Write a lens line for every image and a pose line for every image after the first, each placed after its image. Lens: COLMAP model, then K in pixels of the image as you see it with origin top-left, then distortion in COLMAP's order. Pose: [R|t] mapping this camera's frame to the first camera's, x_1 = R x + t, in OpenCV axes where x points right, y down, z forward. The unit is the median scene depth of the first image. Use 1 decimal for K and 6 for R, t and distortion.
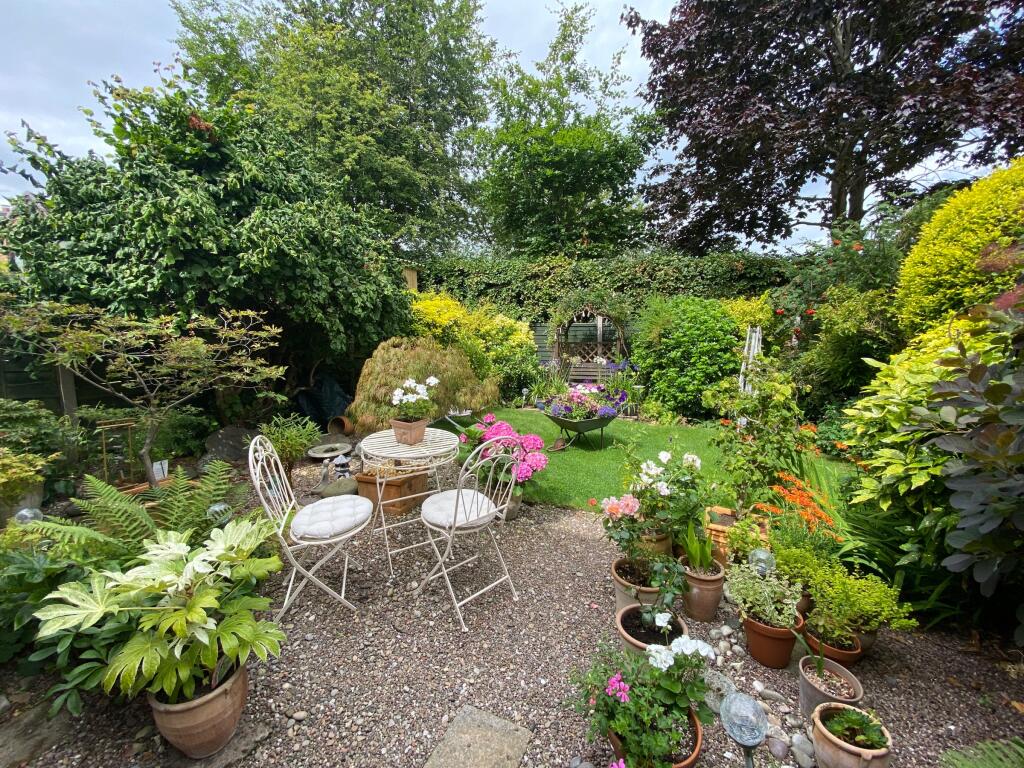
lens RADIAL K [[417.2, 0, 512.0], [0, 417.2, 384.0], [0, 0, 1]] dist [0.021900, -0.022742]
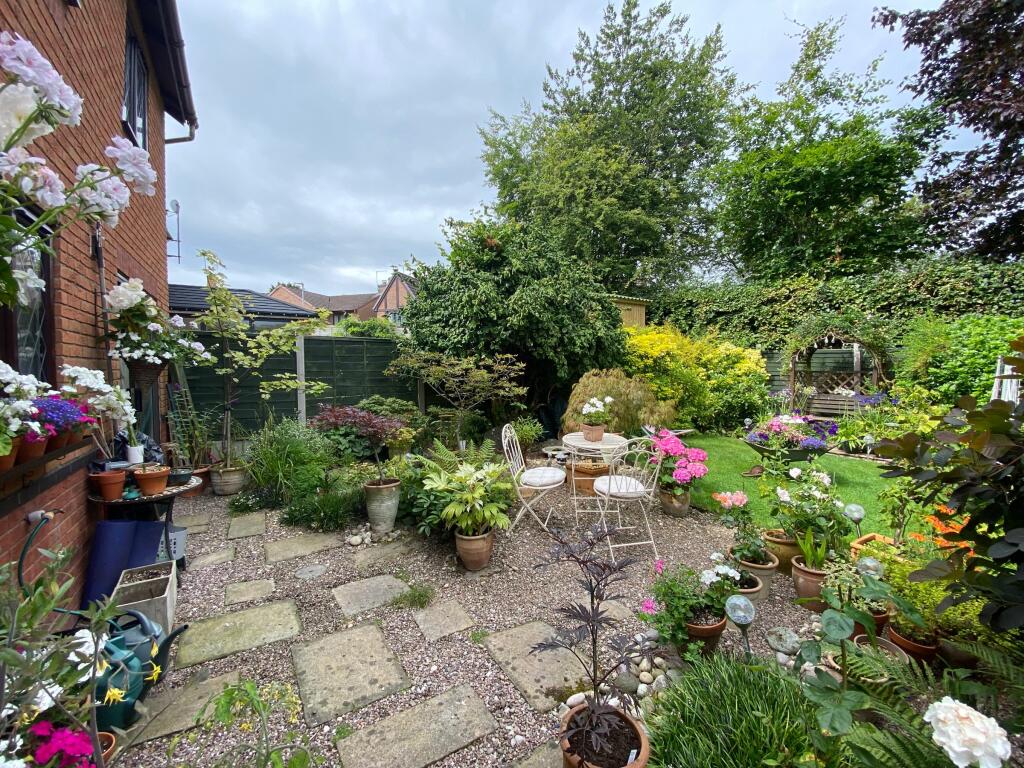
lens RADIAL K [[417.2, 0, 512.0], [0, 417.2, 384.0], [0, 0, 1]] dist [0.021900, -0.022742]
pose [[0.840975, 0.023481, -0.540564, 0.208075], [-0.056294, 0.997433, -0.044253, 0.014143], [0.538138, 0.067646, 0.840138, -0.283153]]
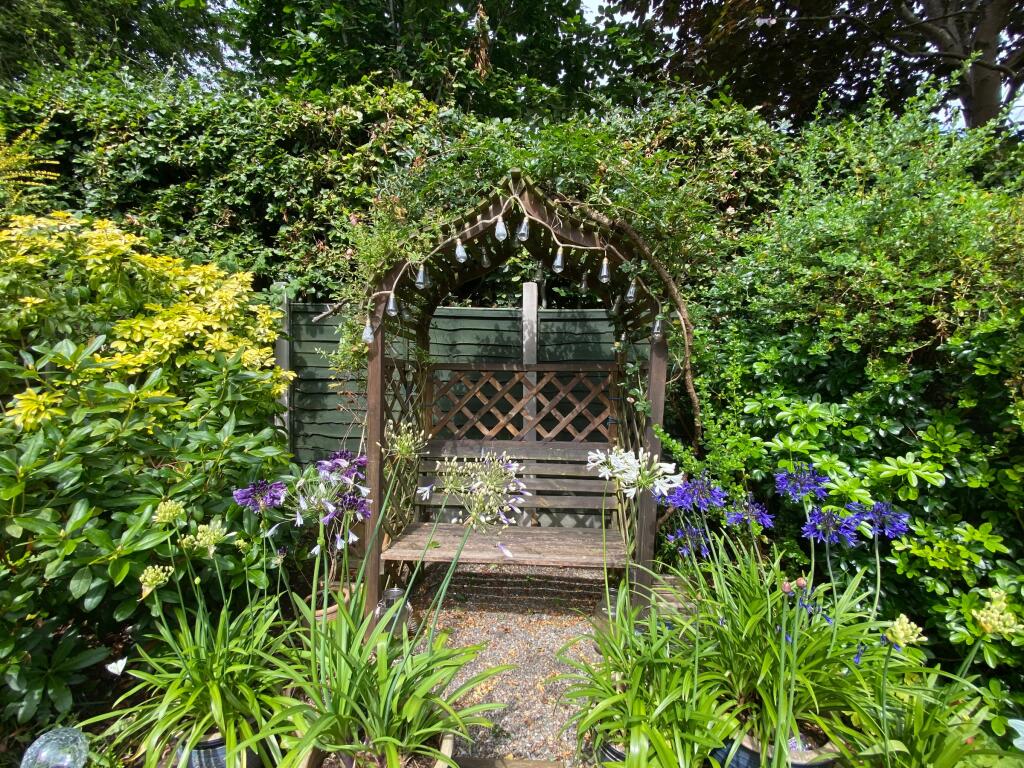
lens RADIAL K [[417.2, 0, 512.0], [0, 417.2, 384.0], [0, 0, 1]] dist [0.021900, -0.022742]
pose [[0.944377, 0.012922, 0.328610, 0.244752], [0.015054, 0.996482, -0.082447, -0.159954], [-0.328519, 0.082808, 0.940860, 1.828393]]
